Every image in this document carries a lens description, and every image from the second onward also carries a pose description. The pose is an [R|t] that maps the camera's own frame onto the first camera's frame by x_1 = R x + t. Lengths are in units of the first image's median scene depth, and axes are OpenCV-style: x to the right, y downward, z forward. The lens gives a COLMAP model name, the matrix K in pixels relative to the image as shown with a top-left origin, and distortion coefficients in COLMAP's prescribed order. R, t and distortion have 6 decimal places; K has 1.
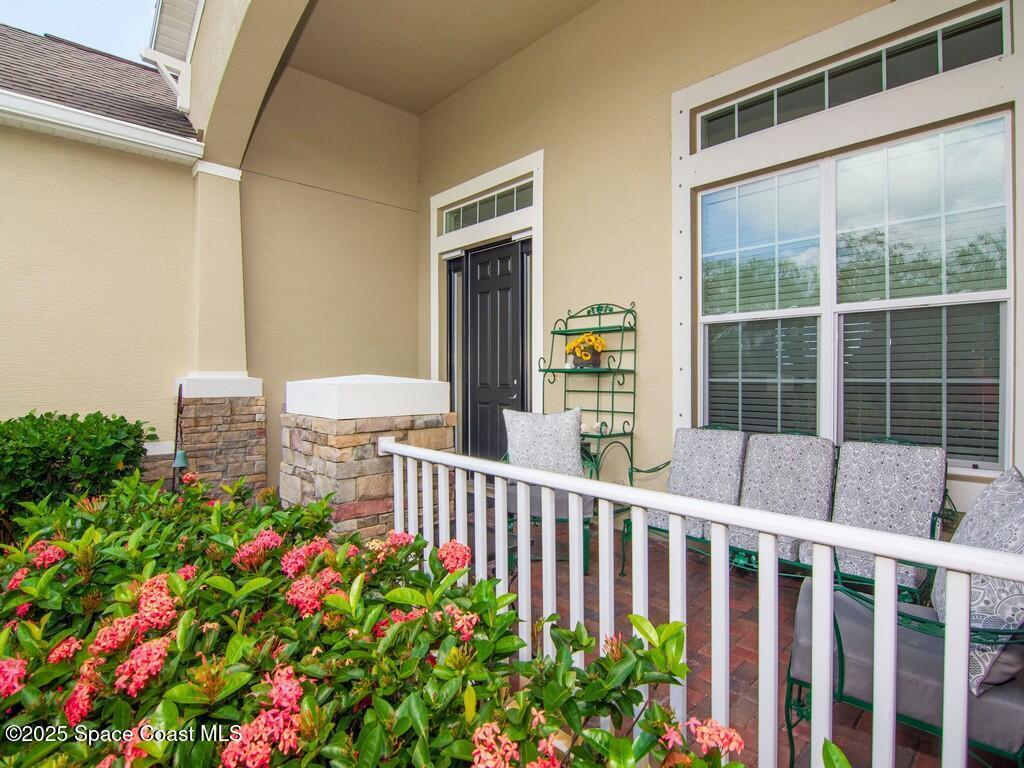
lens RADIAL K [[520.1, 0, 512.0], [0, 520.1, 384.0], [0, 0, 1]] dist [-0.000992, -0.000711]
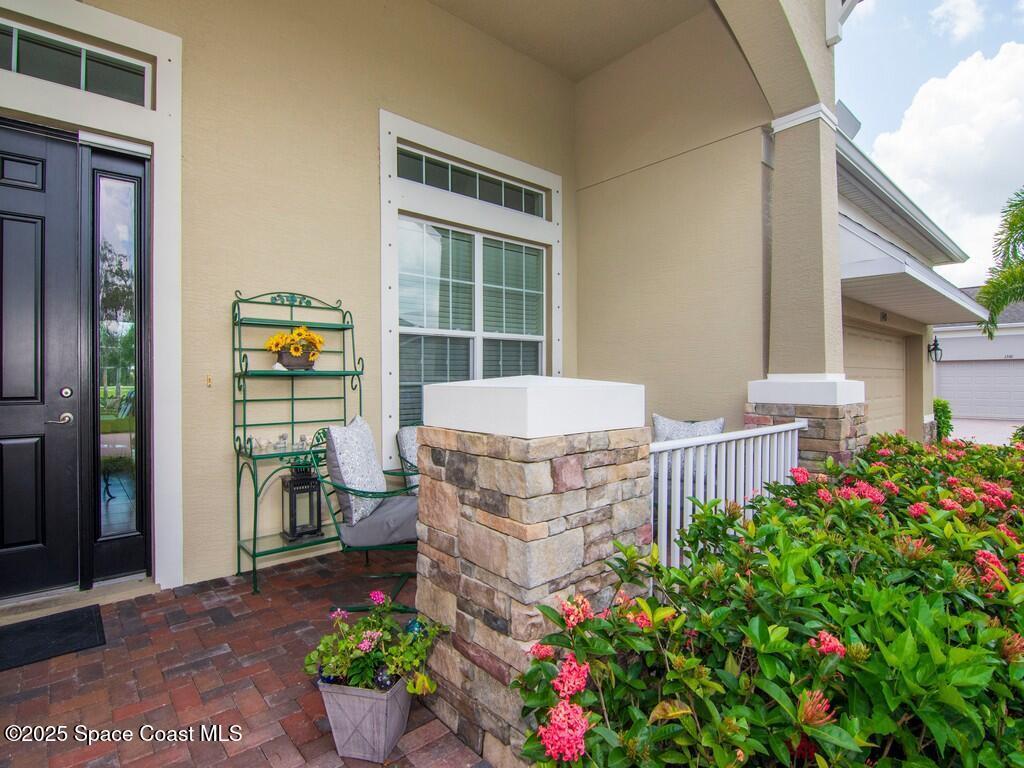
lens RADIAL K [[520.1, 0, 512.0], [0, 520.1, 384.0], [0, 0, 1]] dist [-0.000992, -0.000711]
pose [[0.064713, -0.004723, 0.997893, -0.630738], [0.021480, 0.999764, 0.003339, -0.004534], [-0.997673, 0.021219, 0.064799, 0.598567]]
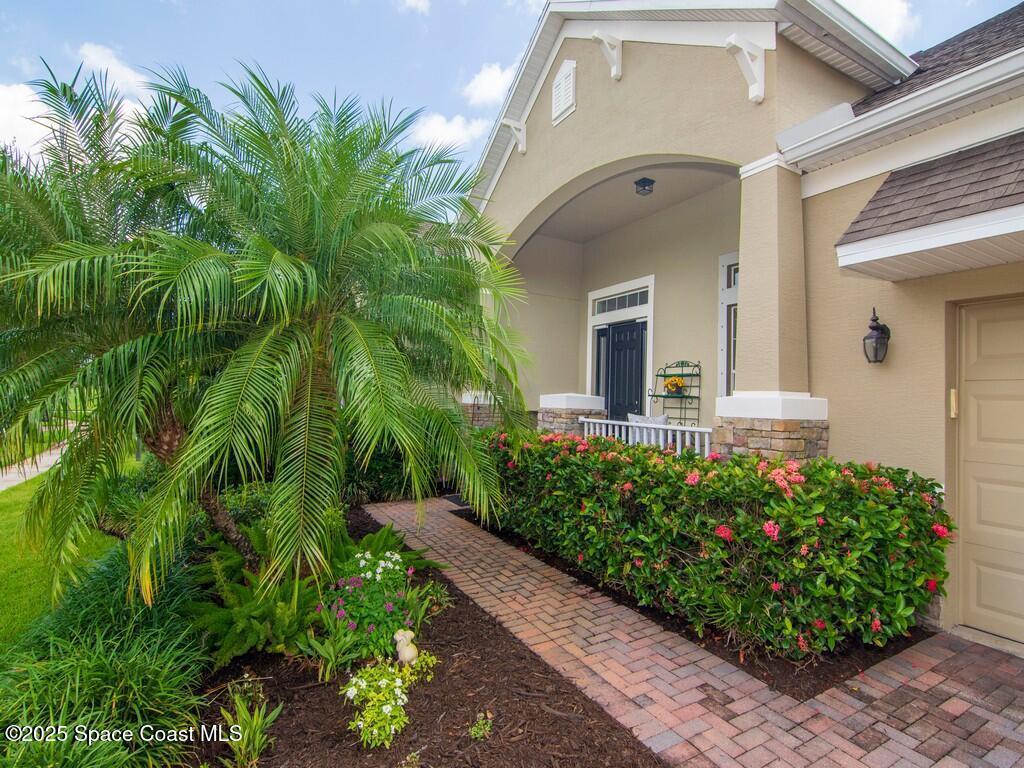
lens RADIAL K [[510.5, 0, 513.4], [0, 510.5, 366.6], [0, 0, 1]] dist [0.001172, 0.000019]
pose [[0.967449, 0.016821, -0.252505, 0.044930], [-0.039416, 0.995627, -0.084694, 0.045325], [0.249976, 0.091890, 0.963882, -0.911388]]
